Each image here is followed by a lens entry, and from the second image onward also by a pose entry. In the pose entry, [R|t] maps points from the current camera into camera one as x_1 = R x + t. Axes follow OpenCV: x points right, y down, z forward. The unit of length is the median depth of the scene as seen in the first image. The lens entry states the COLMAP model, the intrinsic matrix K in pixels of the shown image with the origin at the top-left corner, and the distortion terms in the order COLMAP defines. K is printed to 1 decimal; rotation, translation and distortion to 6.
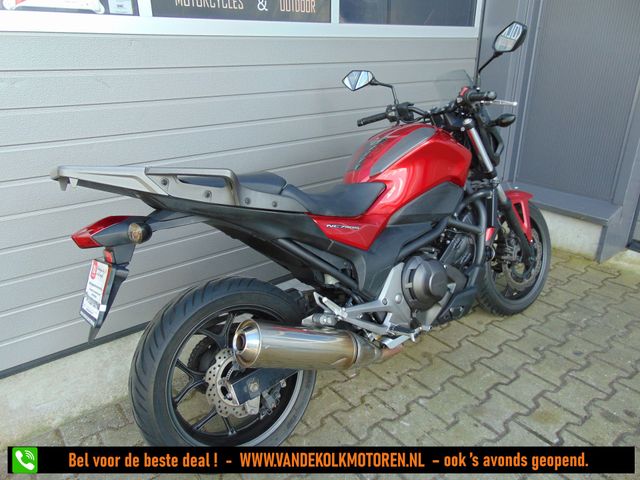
lens RADIAL K [[477.8, 0, 317.8], [0, 477.8, 240.2], [0, 0, 1]] dist [-0.014860, 0.048788]
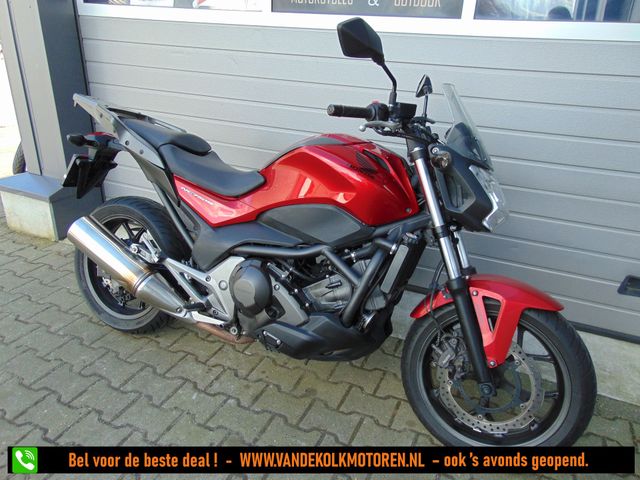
lens RADIAL K [[477.8, 0, 318.7], [0, 477.8, 239.8], [0, 0, 1]] dist [-0.014860, 0.048788]
pose [[0.469923, 0.377018, -0.798141, 0.931320], [-0.376693, 0.903383, 0.204945, -0.225769], [0.798295, 0.204346, 0.566541, 0.499742]]
